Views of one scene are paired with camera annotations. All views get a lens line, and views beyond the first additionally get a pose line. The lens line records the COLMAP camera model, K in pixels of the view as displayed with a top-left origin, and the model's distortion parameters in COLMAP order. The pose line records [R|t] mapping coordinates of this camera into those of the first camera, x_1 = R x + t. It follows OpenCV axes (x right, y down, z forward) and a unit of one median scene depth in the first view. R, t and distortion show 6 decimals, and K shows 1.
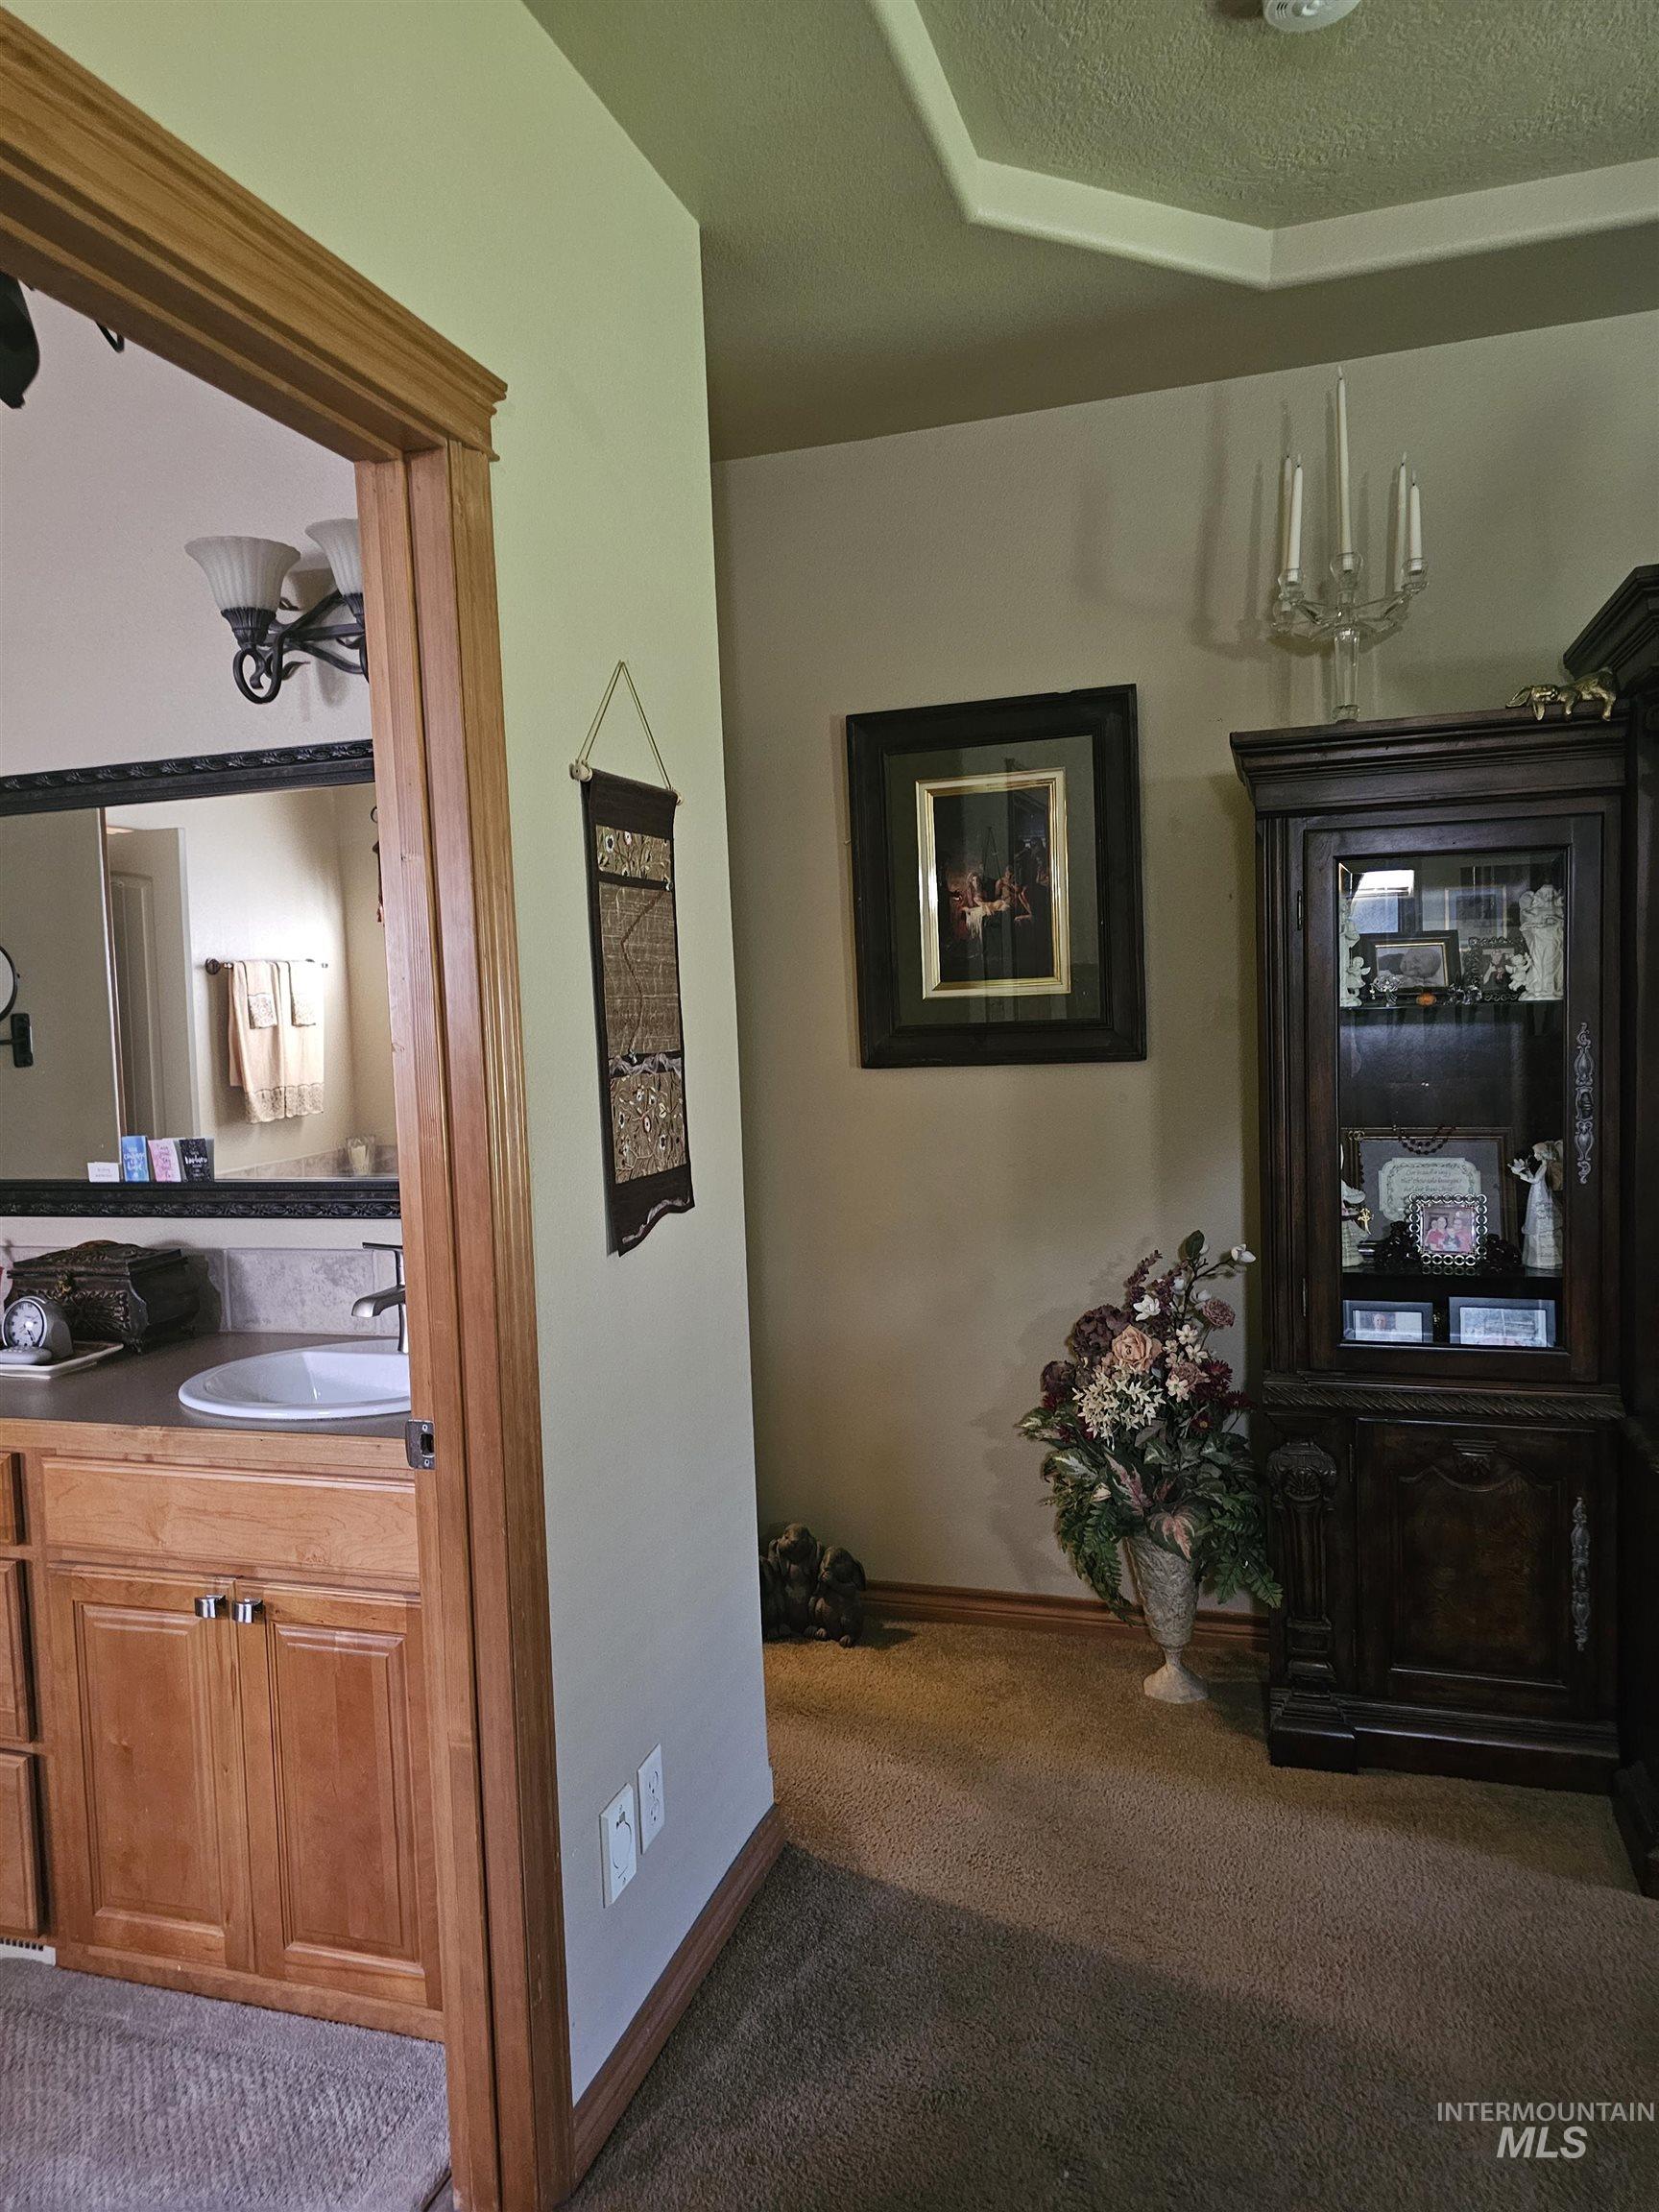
lens RADIAL K [[1469.6, 0, 822.2], [0, 1469.6, 1117.7], [0, 0, 1]] dist [0.066417, -0.072309]
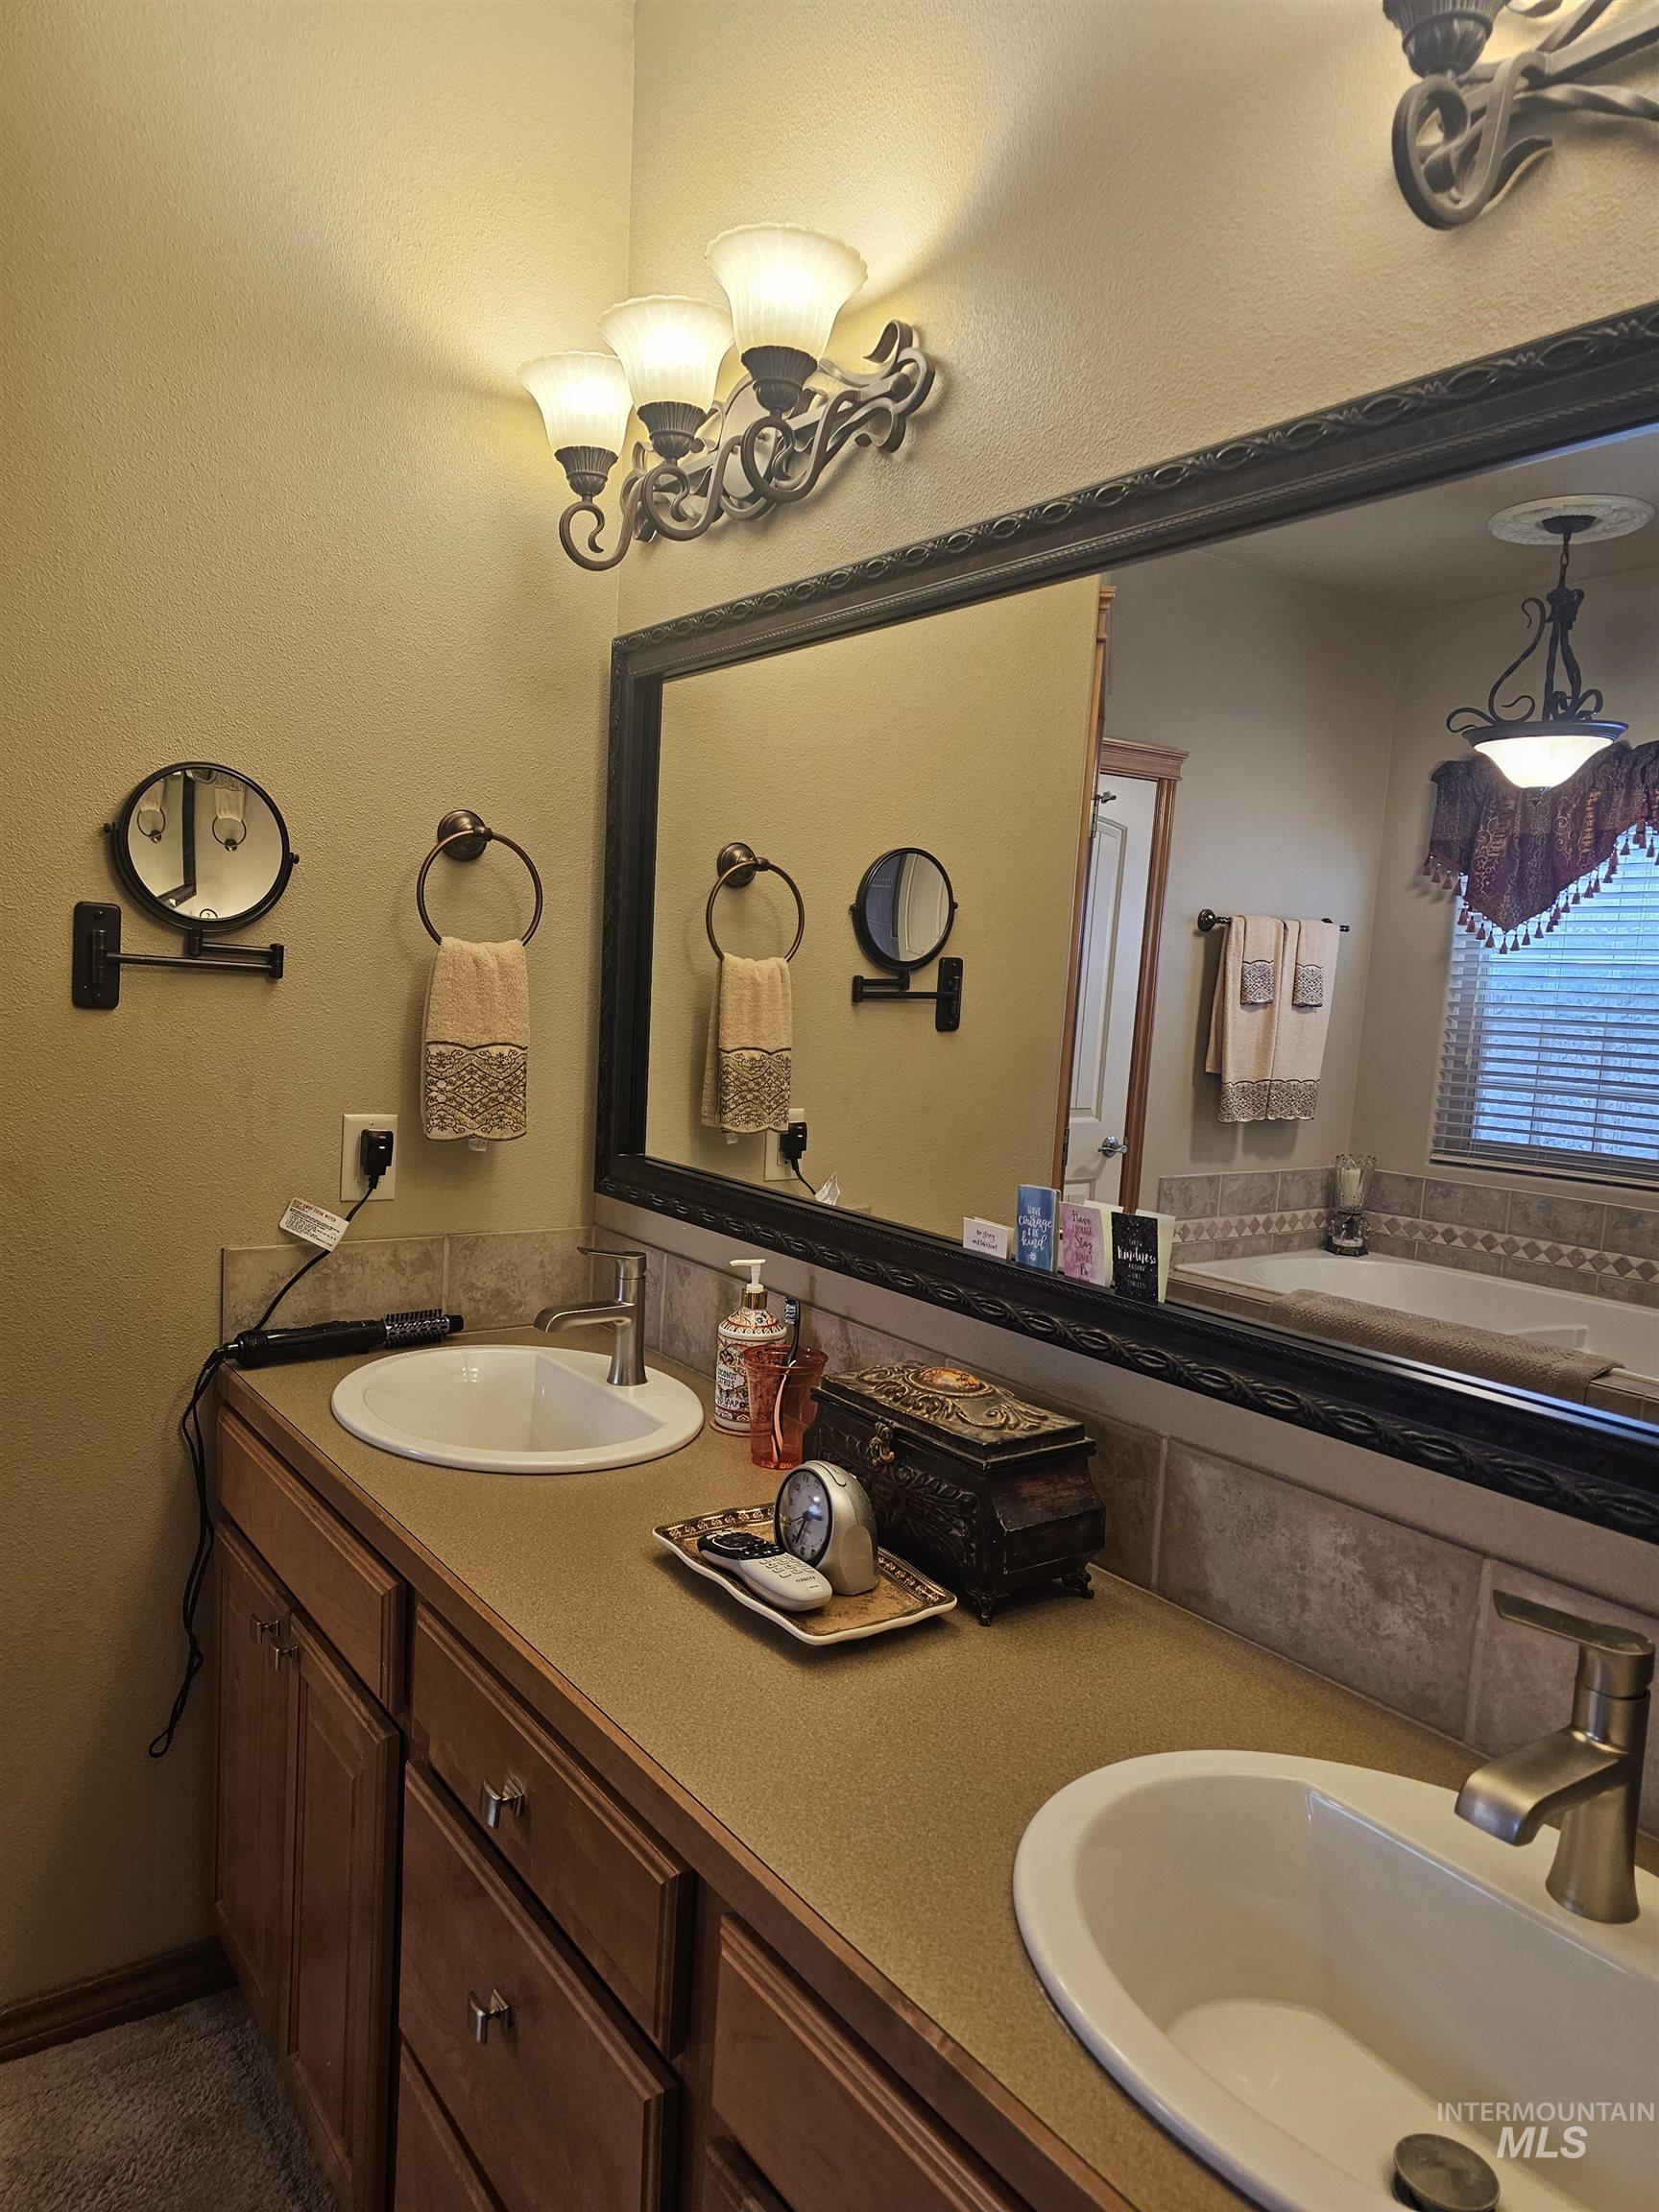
lens RADIAL K [[1450.4, 0, 828.1], [0, 1450.4, 1138.8], [0, 0, 1]] dist [0.060929, -0.044154]
pose [[0.802168, 0.147167, -0.578678, -0.112215], [-0.127961, 0.989004, 0.074139, -0.018763], [0.583226, 0.014576, 0.812179, 0.265720]]
